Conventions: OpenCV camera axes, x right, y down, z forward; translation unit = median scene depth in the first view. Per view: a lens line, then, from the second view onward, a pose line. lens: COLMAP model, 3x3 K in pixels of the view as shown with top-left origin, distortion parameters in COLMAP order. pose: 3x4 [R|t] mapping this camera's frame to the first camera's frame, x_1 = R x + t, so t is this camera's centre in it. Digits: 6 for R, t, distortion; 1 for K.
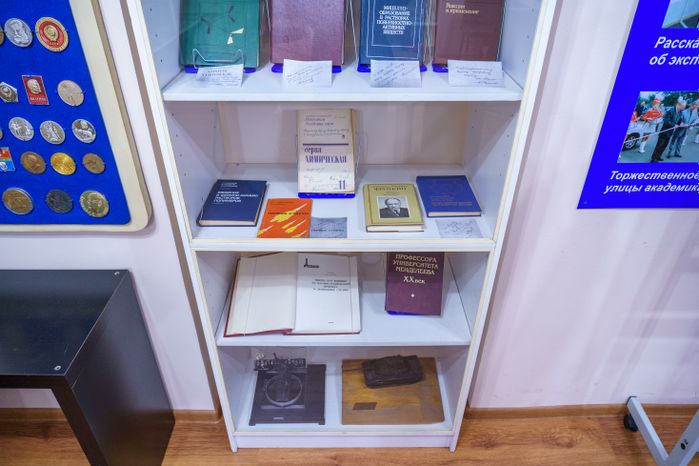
lens RADIAL K [[476.3, 0, 349.5], [0, 476.3, 233.0], [0, 0, 1]] dist [-0.009357, -0.004201]
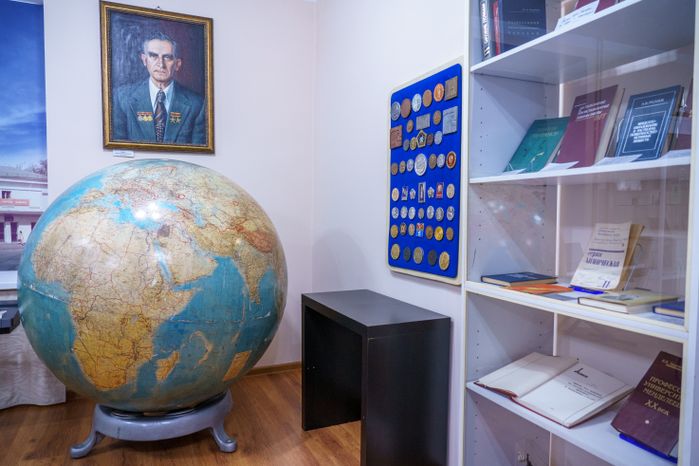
lens RADIAL K [[476.3, 0, 349.5], [0, 476.3, 233.0], [0, 0, 1]] dist [-0.009357, -0.004201]
pose [[0.410145, 0.037743, -0.911239, 0.882877], [-0.514275, 0.834717, -0.196900, 0.380668], [0.753195, 0.549385, 0.361765, 0.146712]]
